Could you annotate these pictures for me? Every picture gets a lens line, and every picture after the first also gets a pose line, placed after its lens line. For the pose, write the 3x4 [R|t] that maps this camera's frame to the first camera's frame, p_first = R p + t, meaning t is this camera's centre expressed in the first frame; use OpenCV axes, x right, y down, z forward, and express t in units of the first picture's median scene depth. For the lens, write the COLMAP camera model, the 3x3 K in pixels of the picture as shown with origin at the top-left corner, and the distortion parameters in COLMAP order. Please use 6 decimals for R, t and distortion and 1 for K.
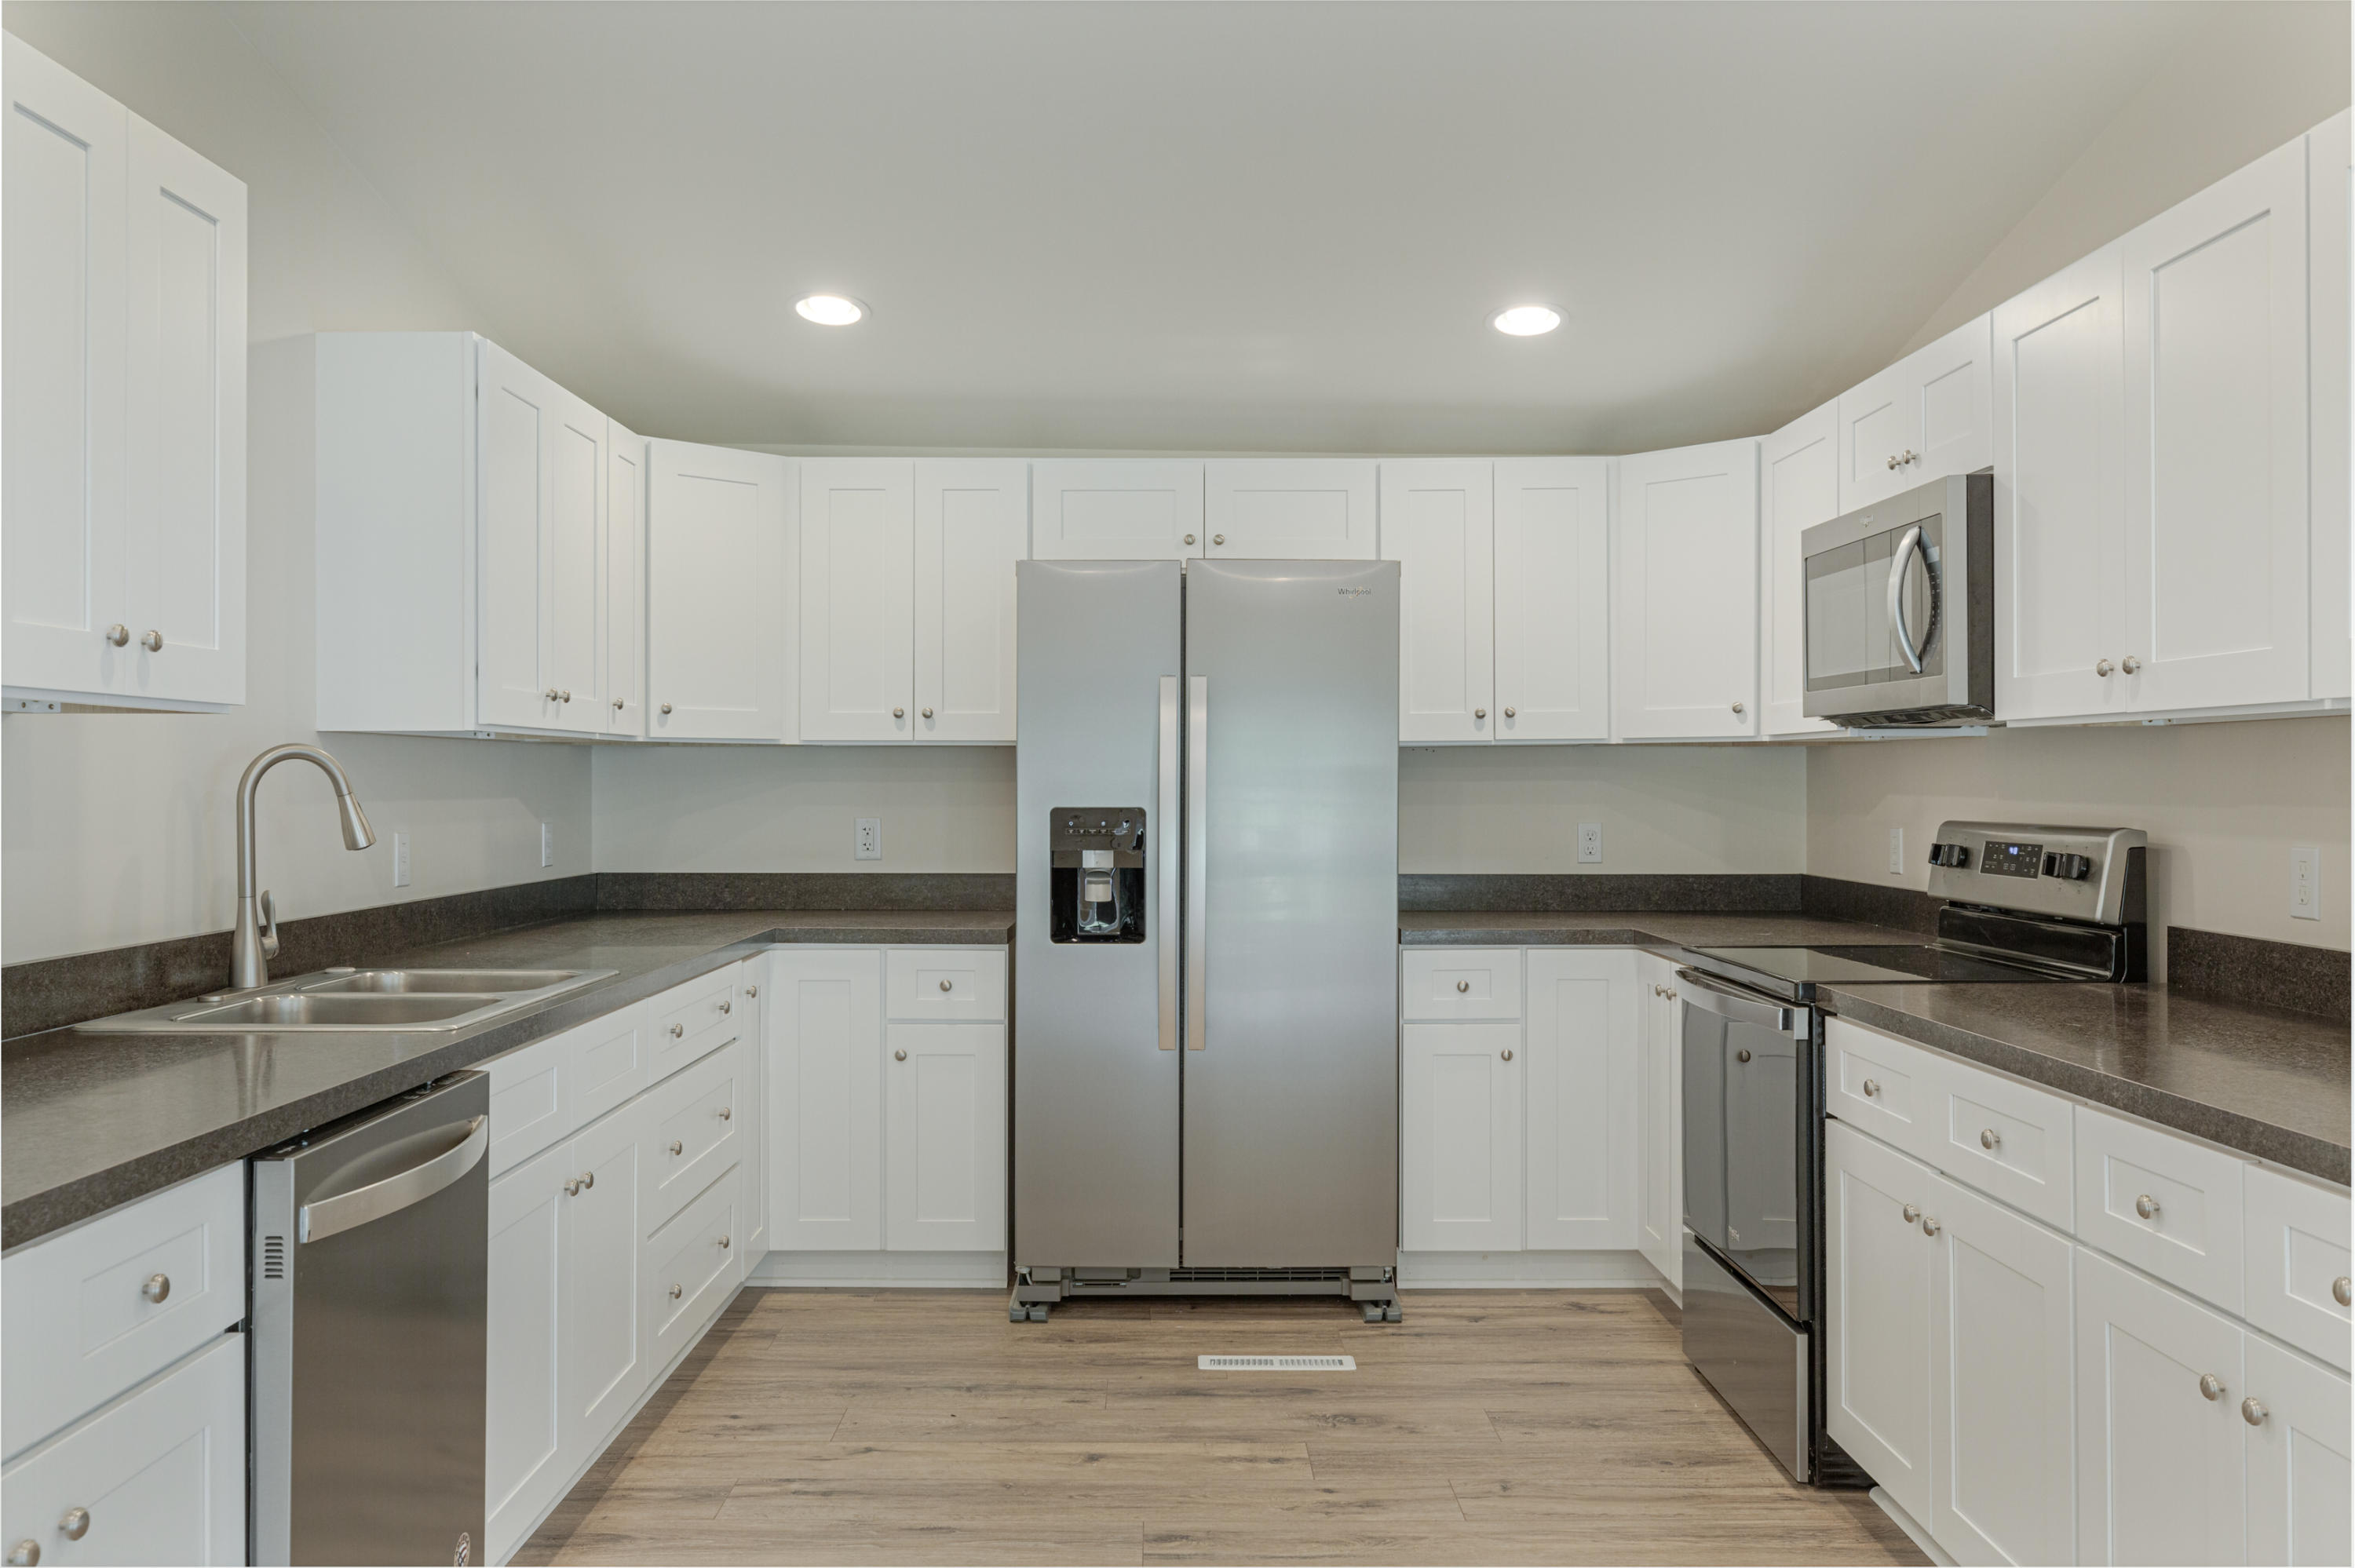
lens RADIAL K [[1869.9, 0, 1169.1], [0, 1869.9, 772.9], [0, 0, 1]] dist [0.001173, 0.006054]
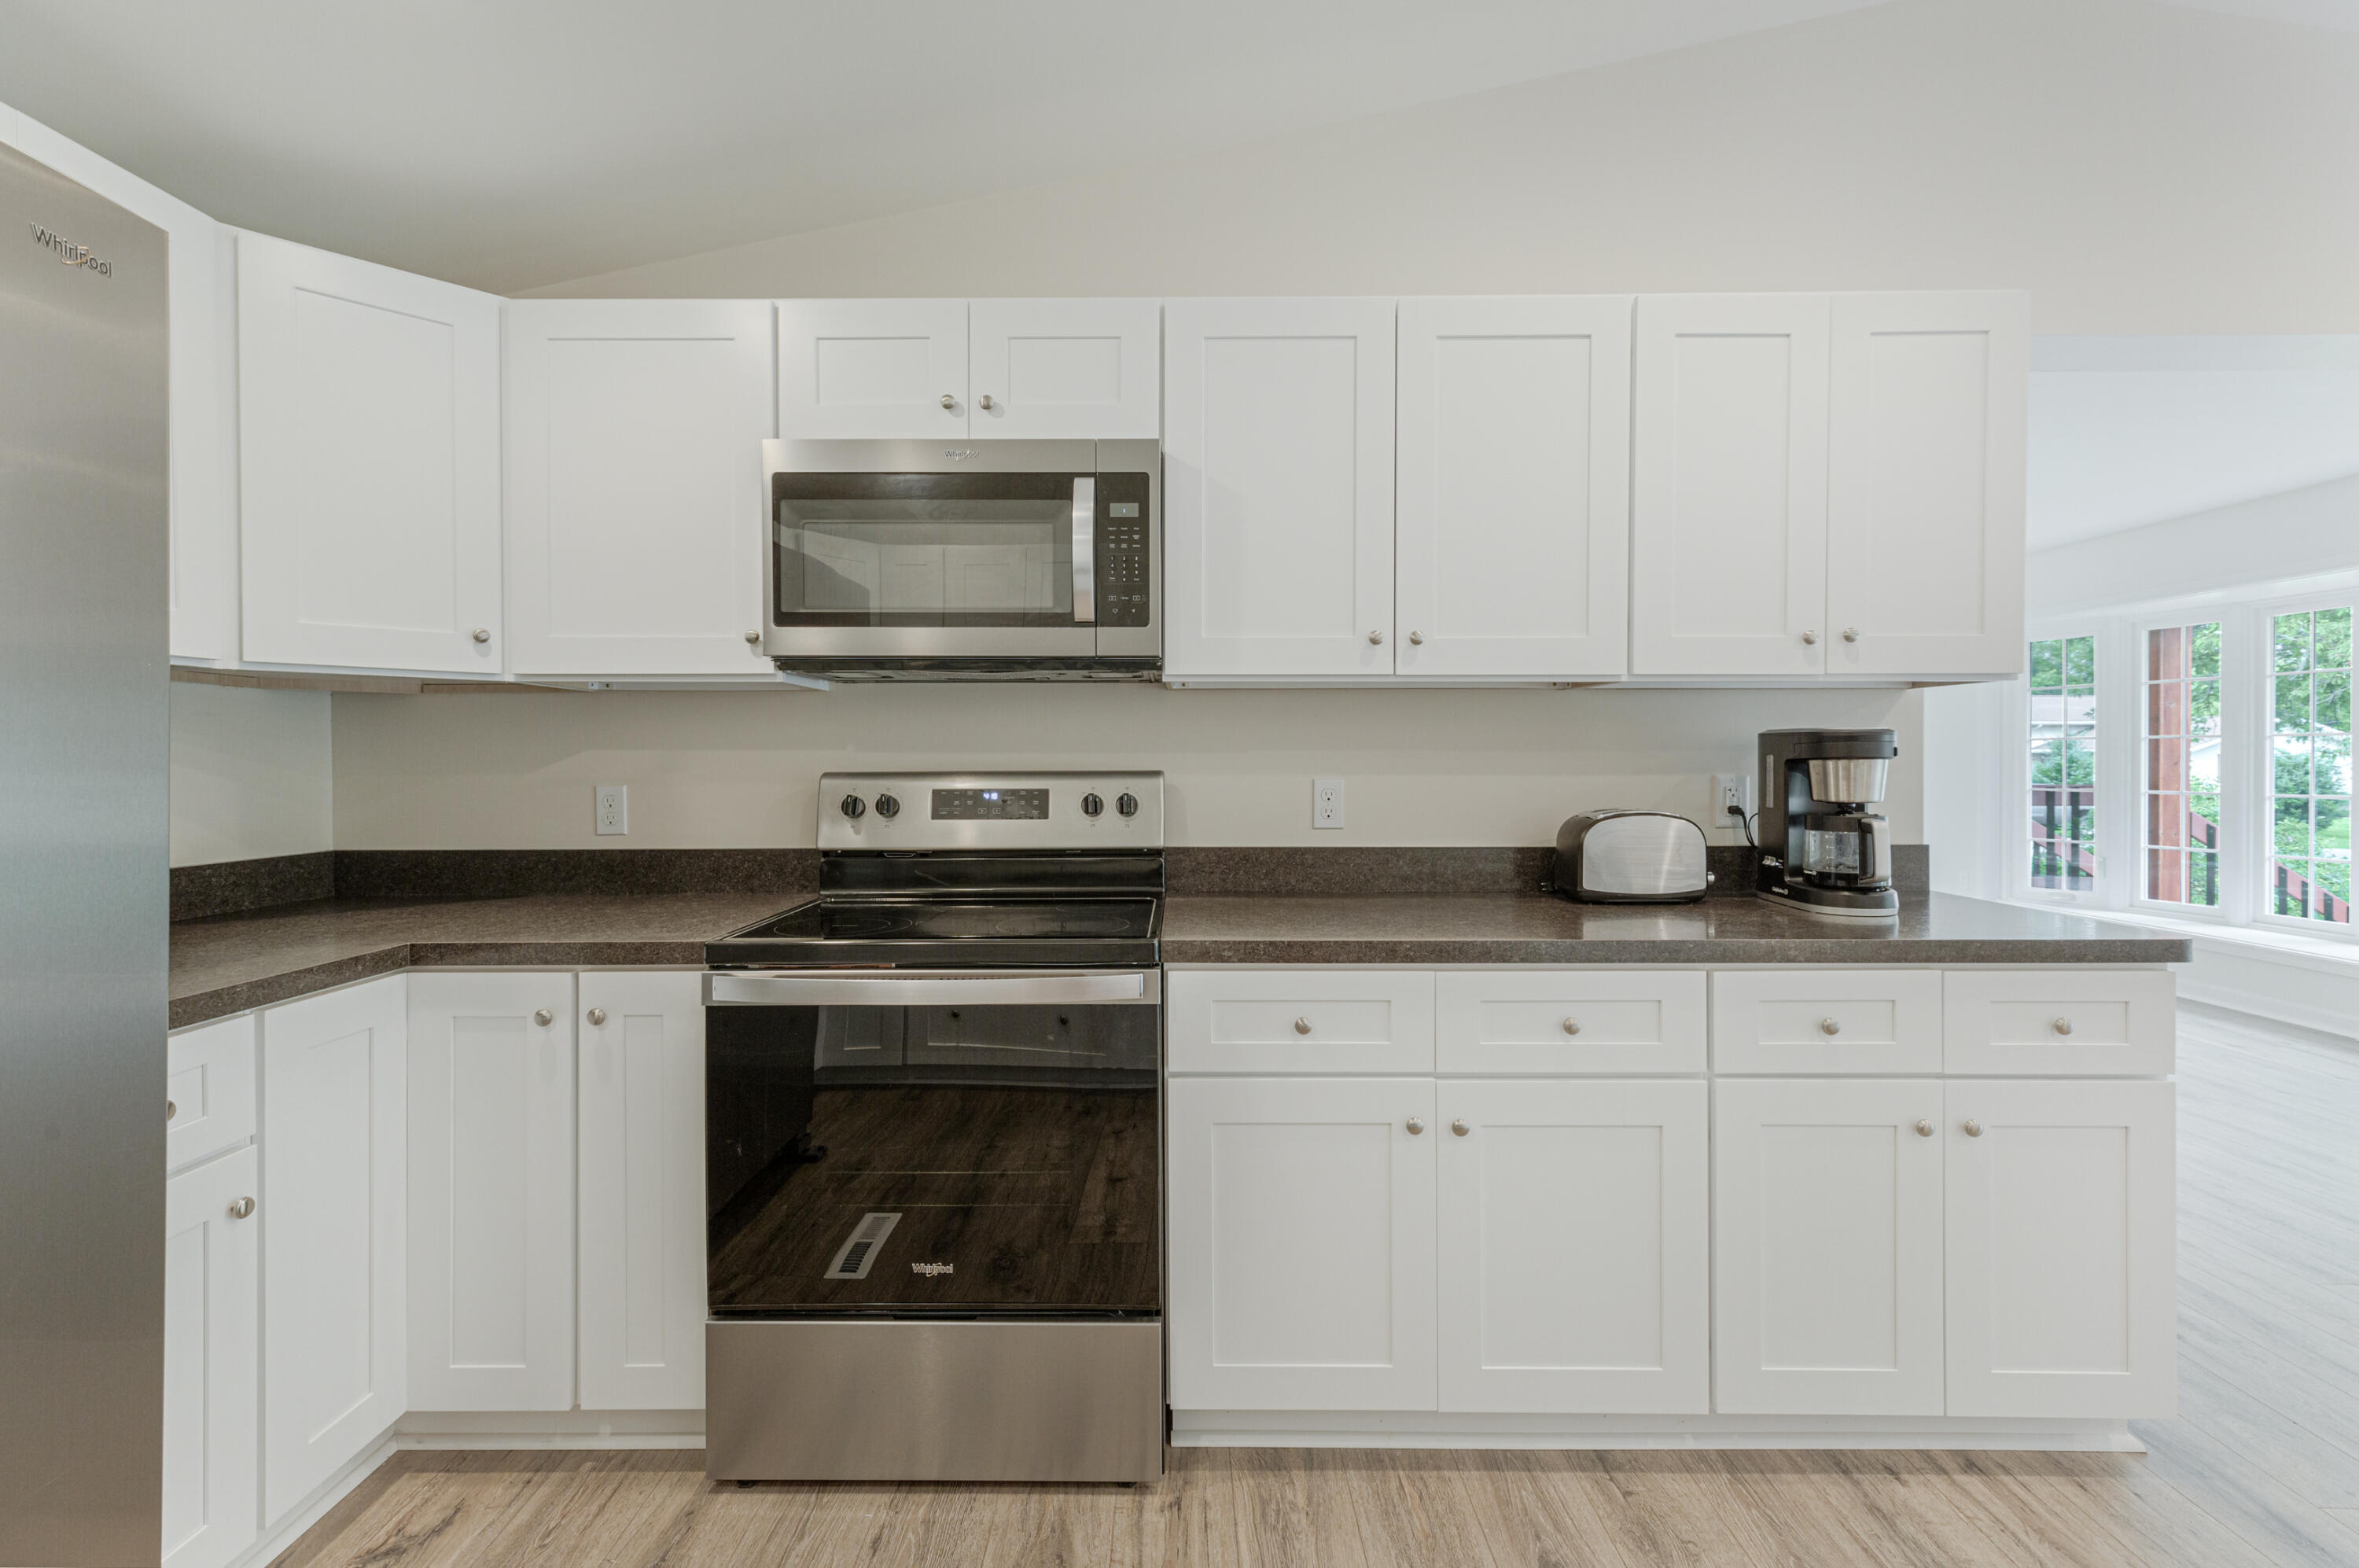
lens RADIAL K [[1062.1, 0, 1174.1], [0, 1062.1, 770.2], [0, 0, 1]] dist [0.010578, -0.000119]
pose [[0.013786, -0.009857, 0.999856, -0.152957], [-0.001589, 0.999950, 0.009880, 0.018286], [-0.999904, -0.001725, 0.013770, 0.809633]]
